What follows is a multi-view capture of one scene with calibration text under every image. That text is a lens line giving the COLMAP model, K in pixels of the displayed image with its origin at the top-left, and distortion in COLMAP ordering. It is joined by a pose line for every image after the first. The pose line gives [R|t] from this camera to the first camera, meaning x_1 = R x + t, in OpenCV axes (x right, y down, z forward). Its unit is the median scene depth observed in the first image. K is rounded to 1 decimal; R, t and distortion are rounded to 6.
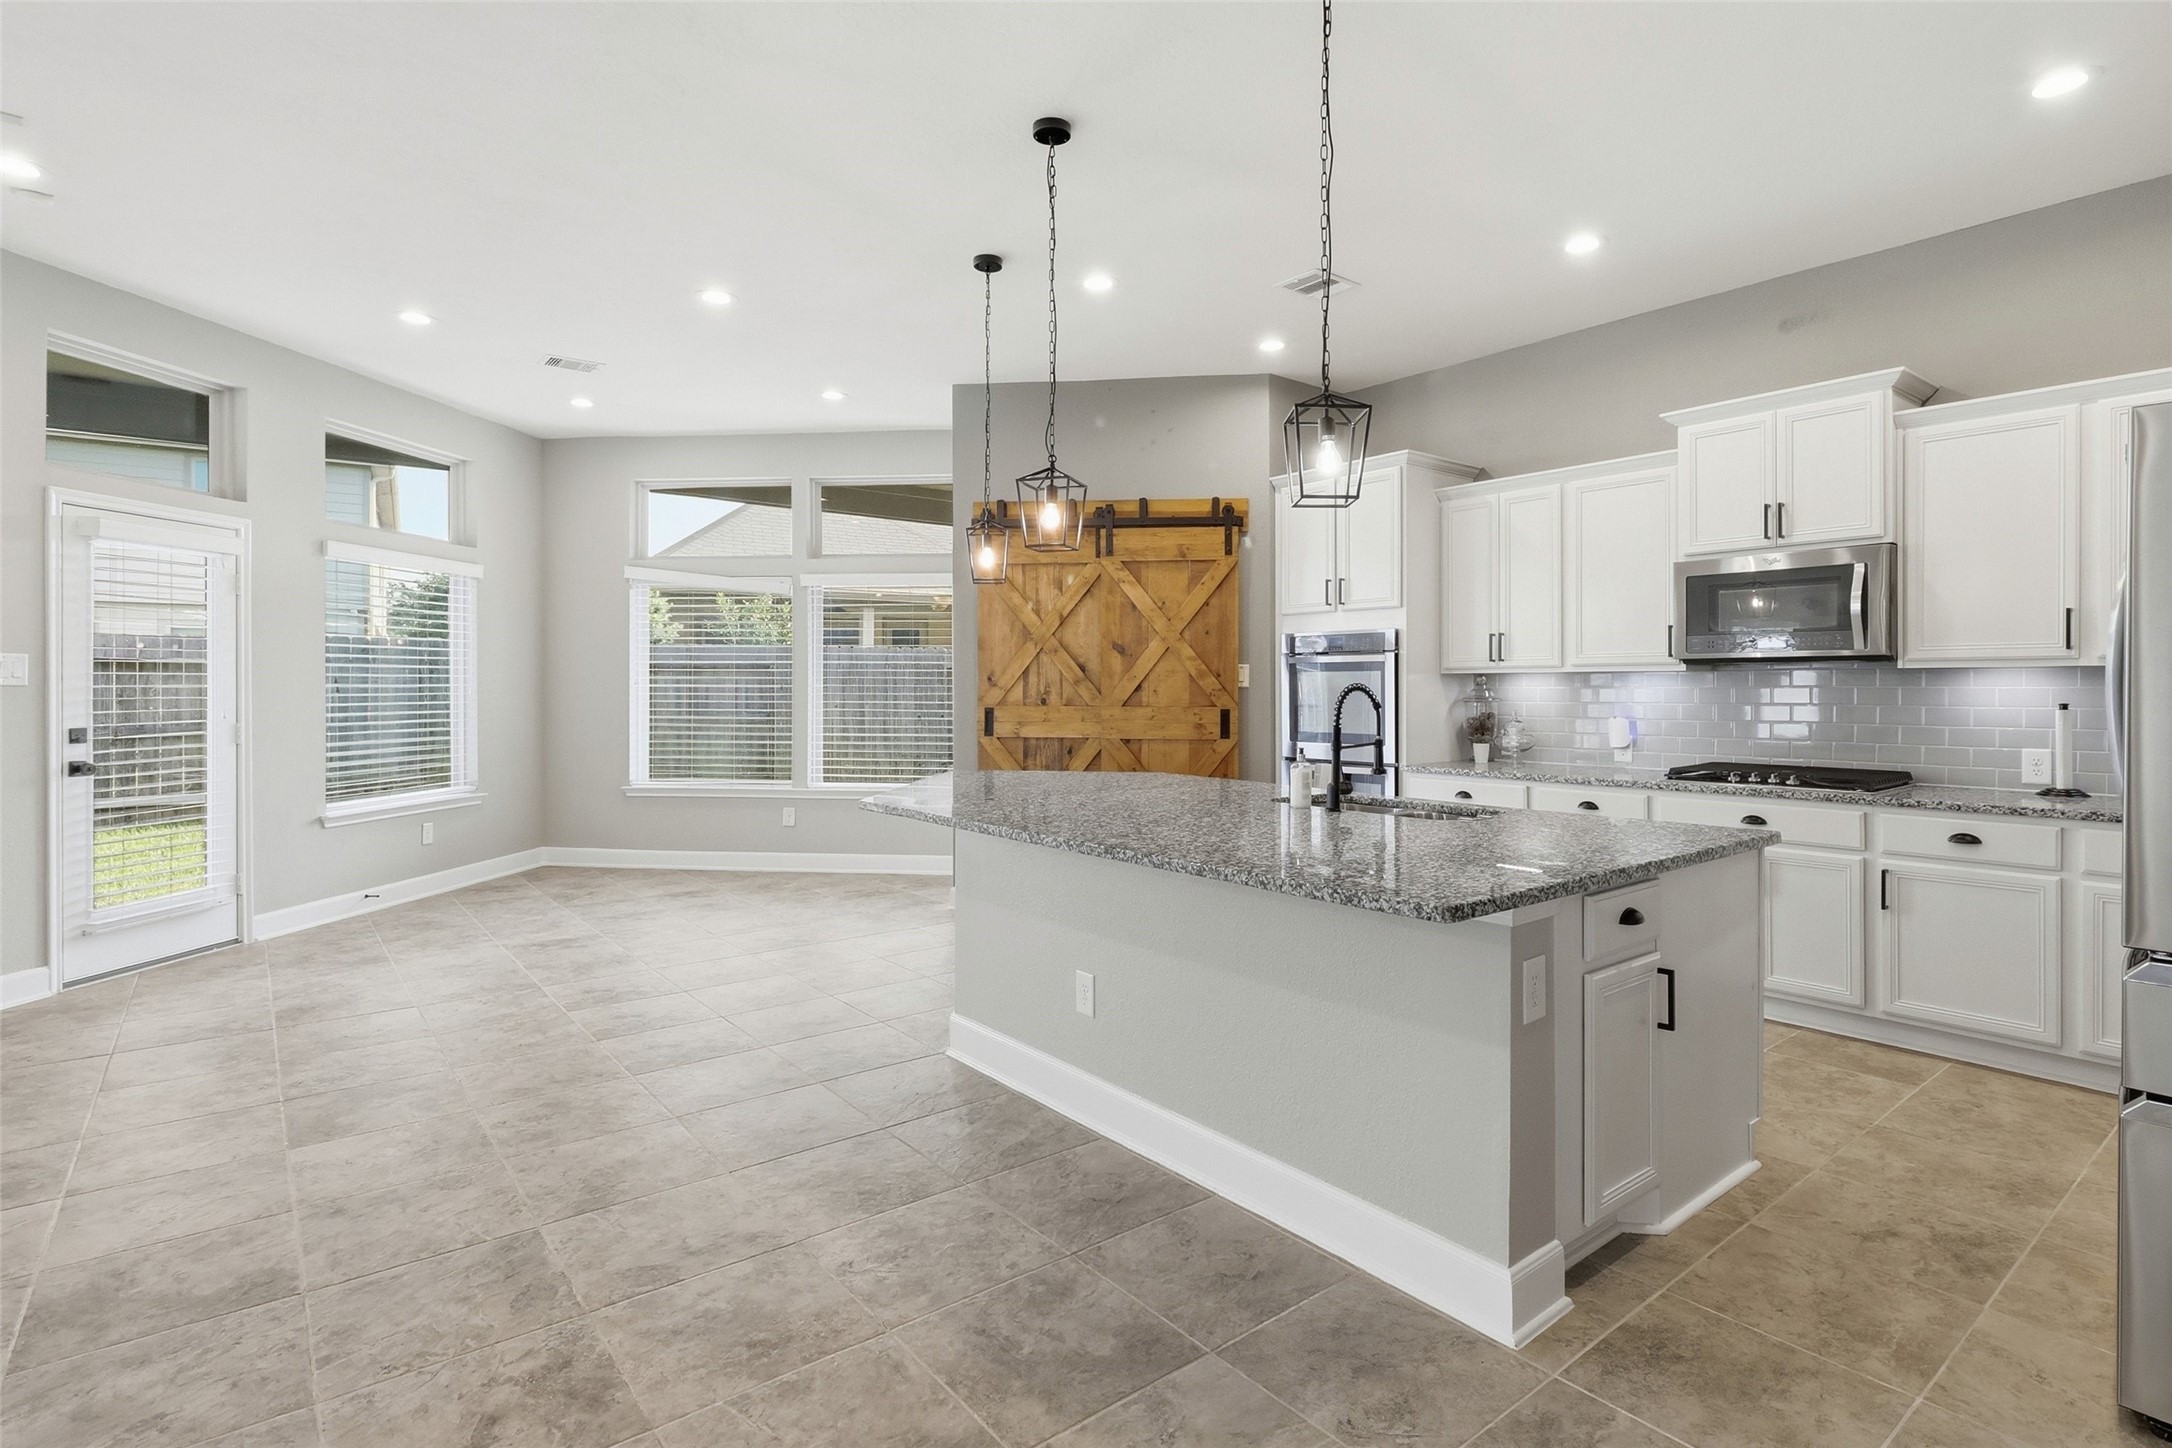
lens RADIAL K [[1064.6, 0, 1101.0], [0, 1064.6, 689.8], [0, 0, 1]] dist [0.000359, -0.000627]
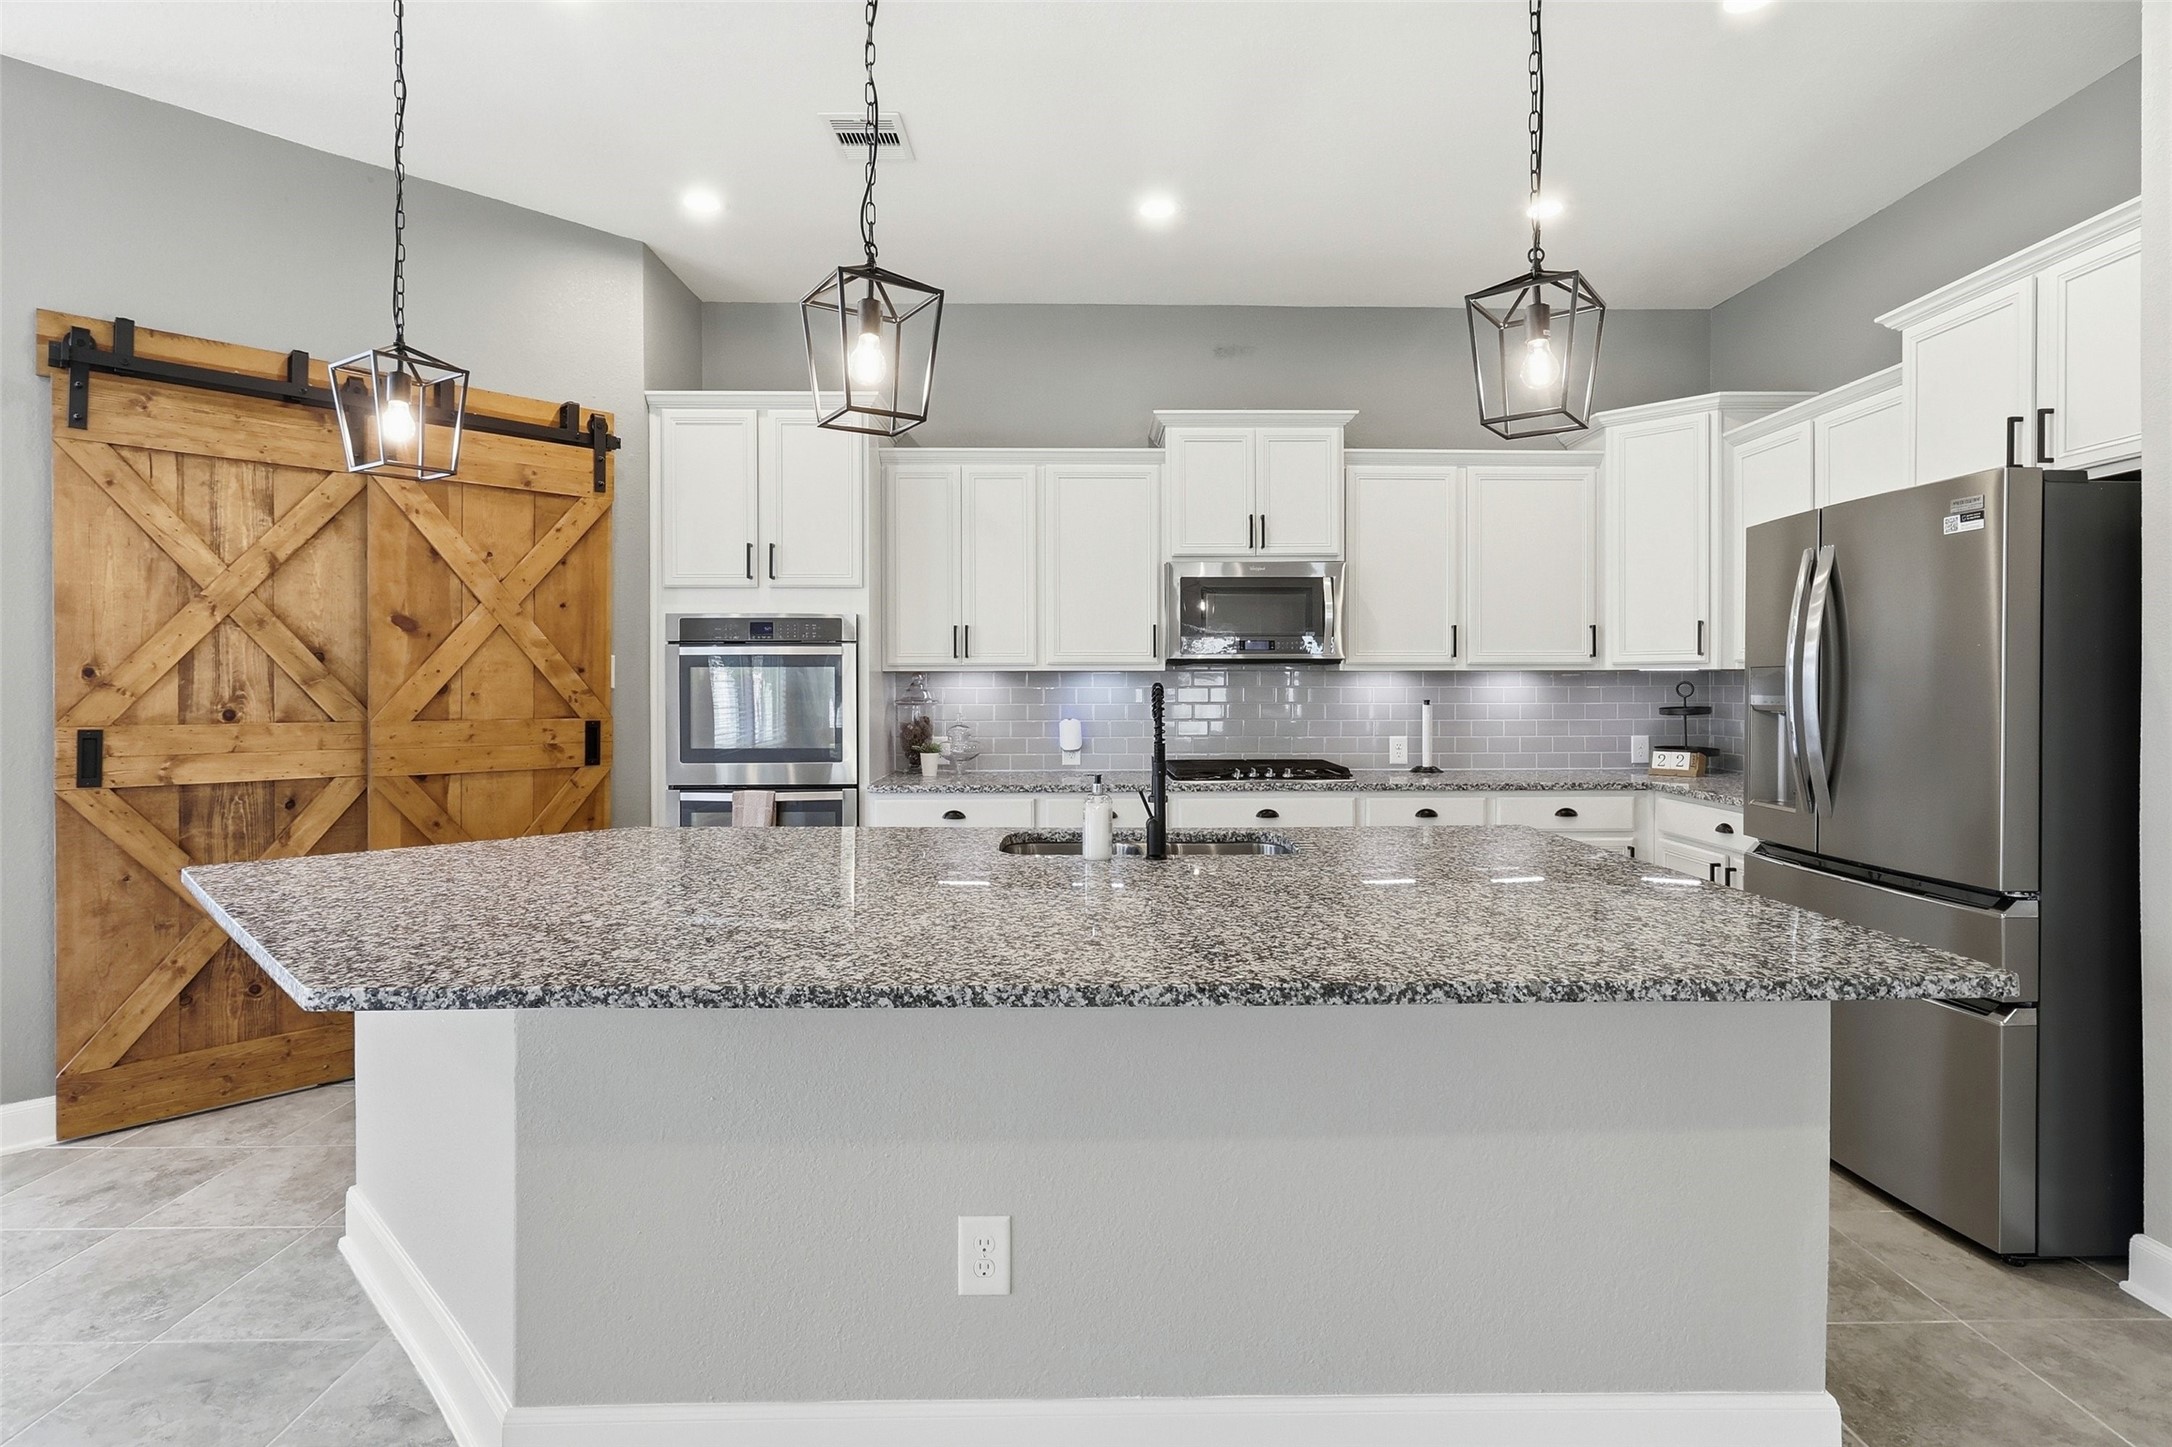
lens RADIAL K [[1064.6, 0, 1101.0], [0, 1064.6, 689.3], [0, 0, 1]] dist [0.000359, -0.000627]
pose [[0.612550, -0.002096, 0.790429, -0.237884], [0.003858, 0.999993, -0.000337, -0.000347], [-0.790422, 0.003256, 0.612554, 0.366113]]
